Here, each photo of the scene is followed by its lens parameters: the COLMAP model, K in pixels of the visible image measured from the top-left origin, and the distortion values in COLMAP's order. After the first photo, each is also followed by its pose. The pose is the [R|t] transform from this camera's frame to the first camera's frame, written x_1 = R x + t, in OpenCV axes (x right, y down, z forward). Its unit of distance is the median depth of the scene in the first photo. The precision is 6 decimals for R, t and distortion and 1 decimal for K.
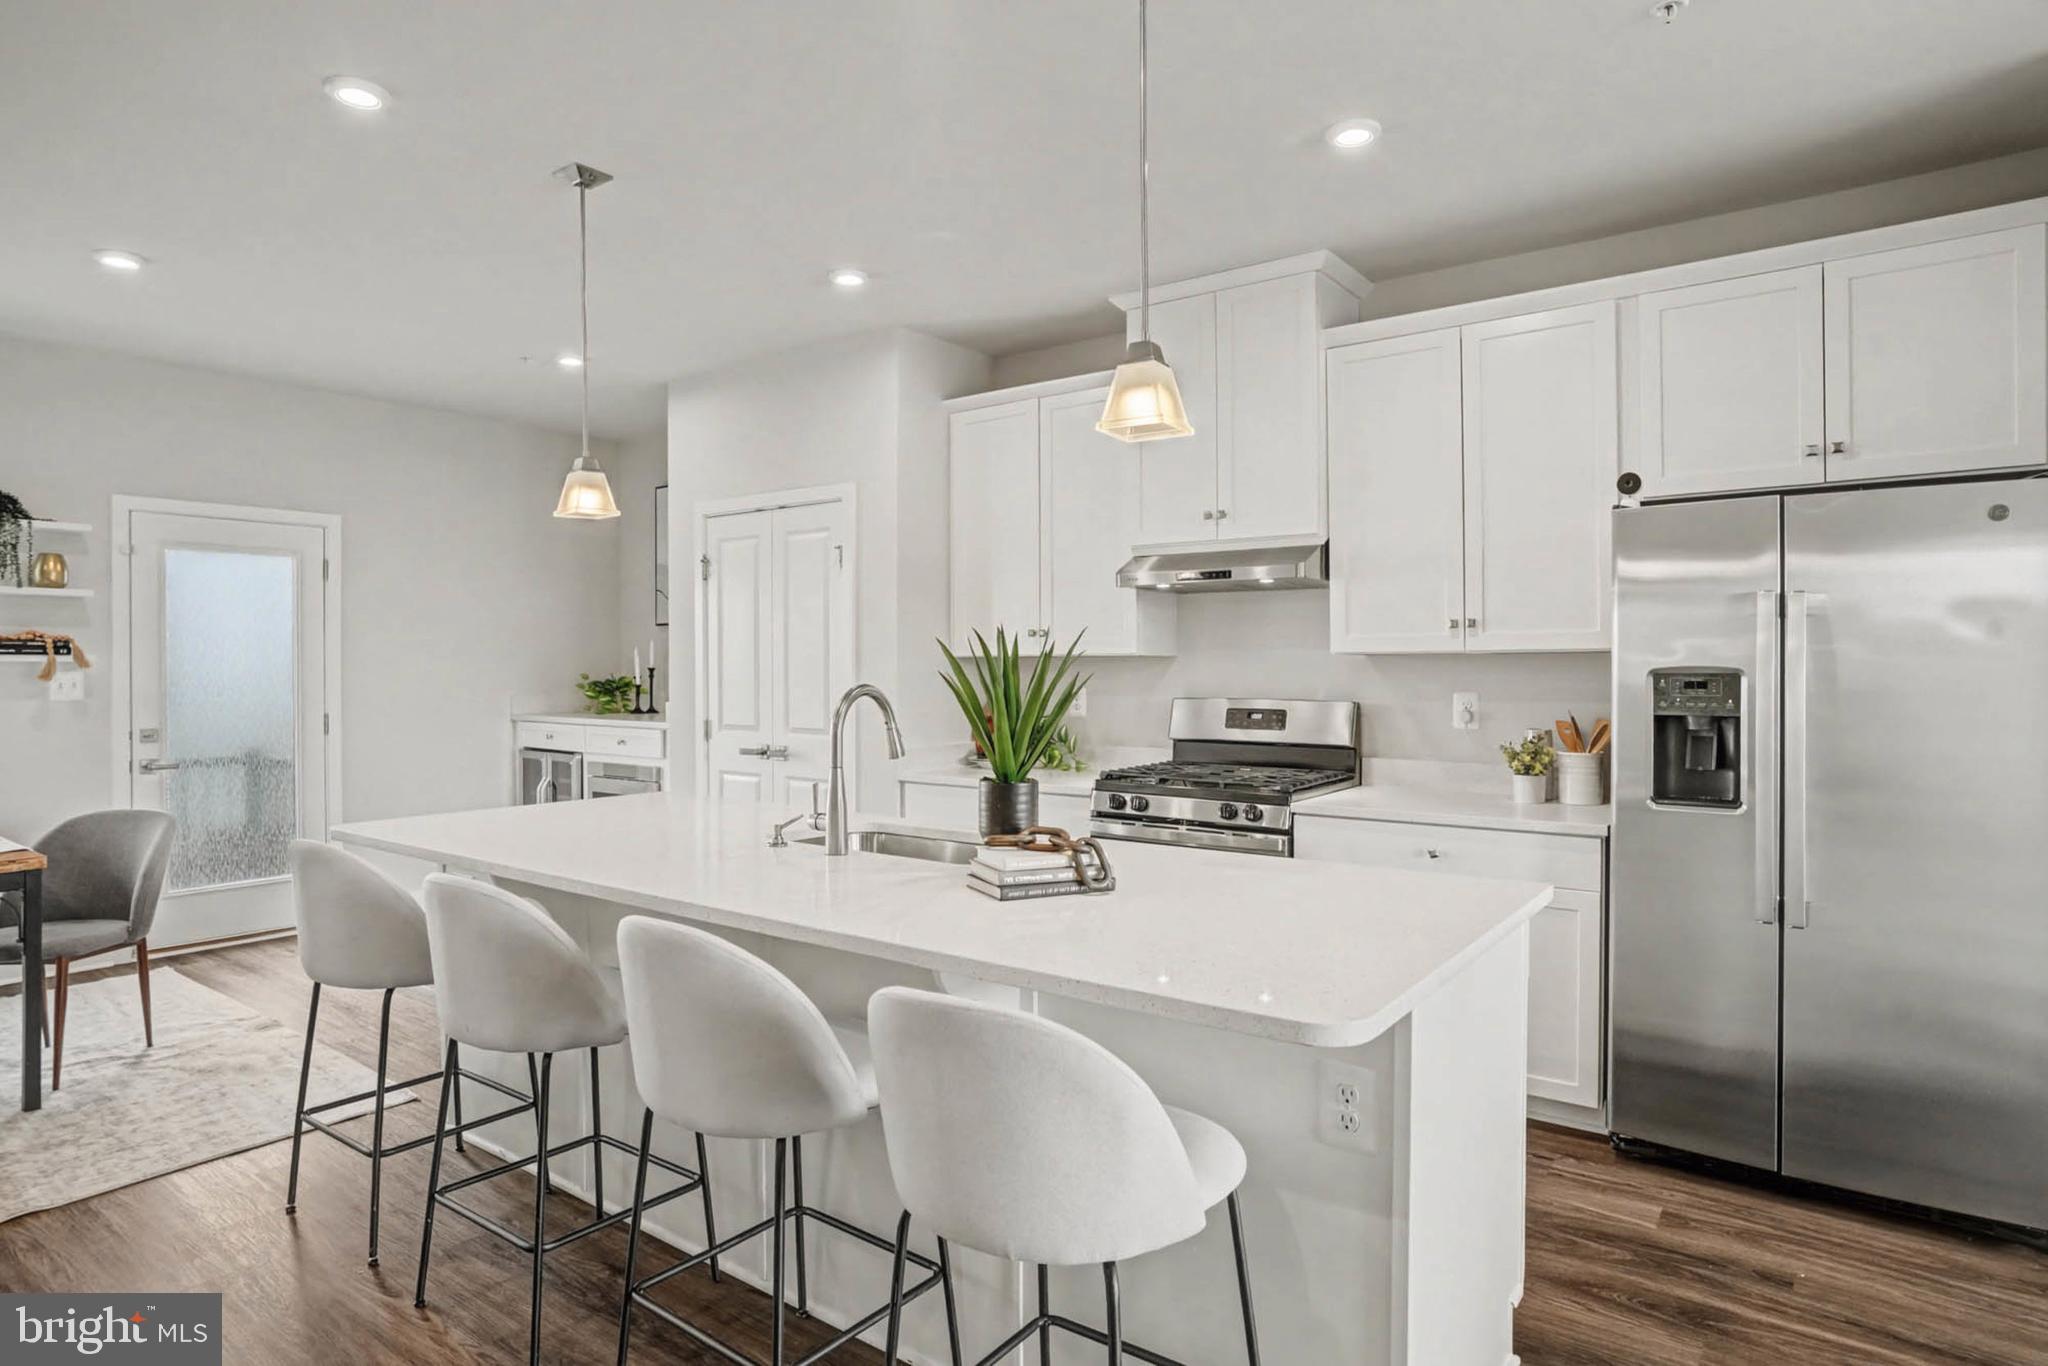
lens RADIAL K [[1117.7, 0, 1029.1], [0, 1117.7, 681.2], [0, 0, 1]] dist [-0.001703, 0.002169]
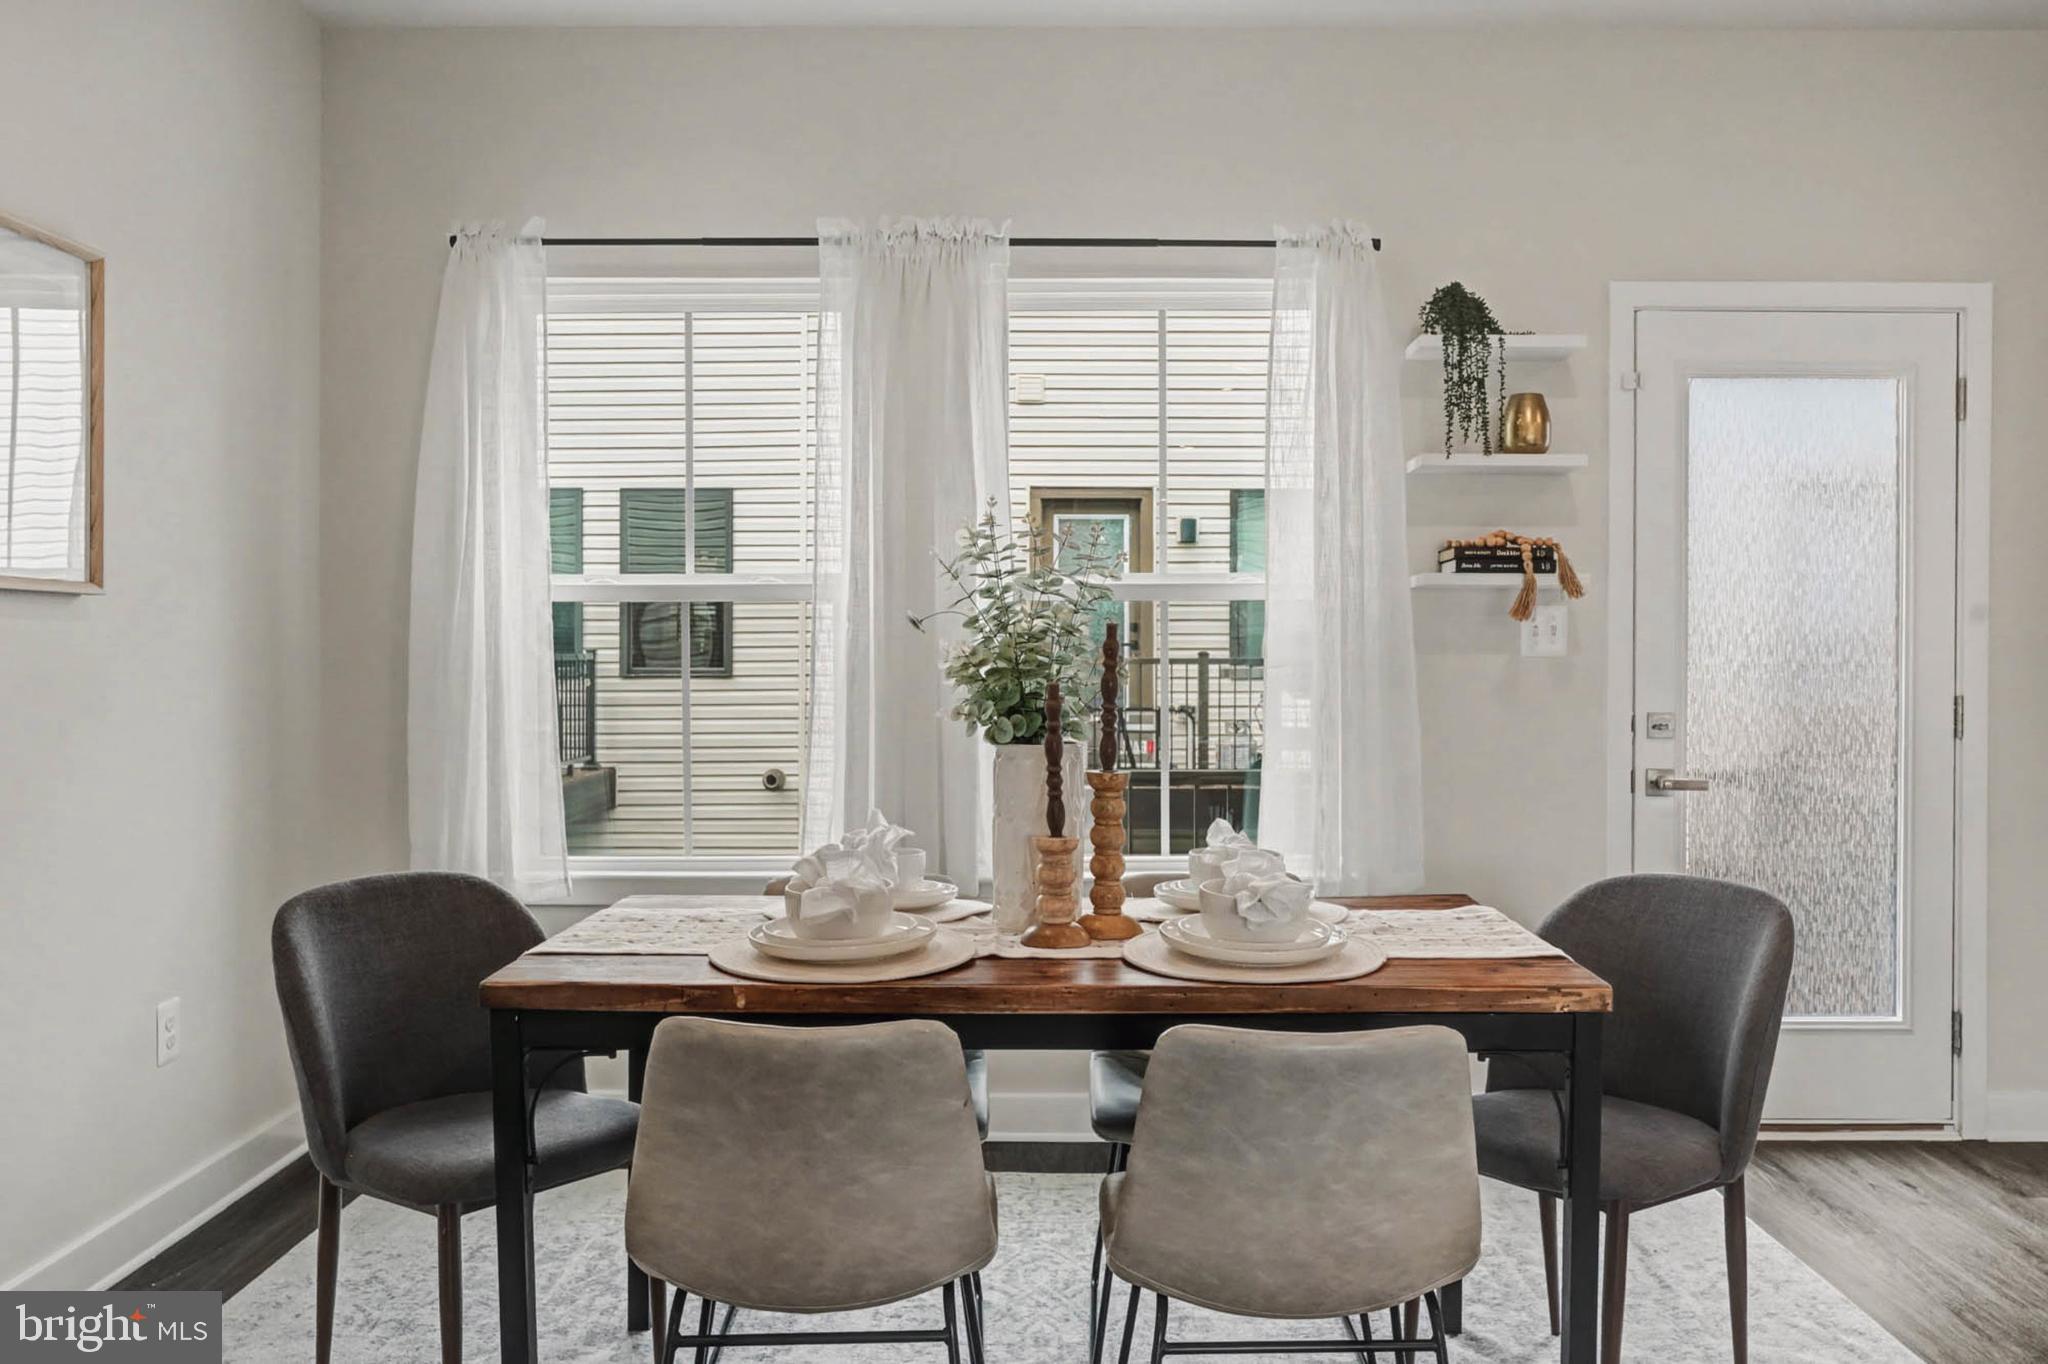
lens RADIAL K [[1084.1, 0, 1029.2], [0, 1084.1, 691.4], [0, 0, 1]] dist [-0.005290, -0.000187]
pose [[0.548614, 0.005524, -0.836057, -0.552758], [-0.011528, 0.999933, -0.000958, 0.038541], [0.835996, 0.010164, 0.548641, 0.489358]]
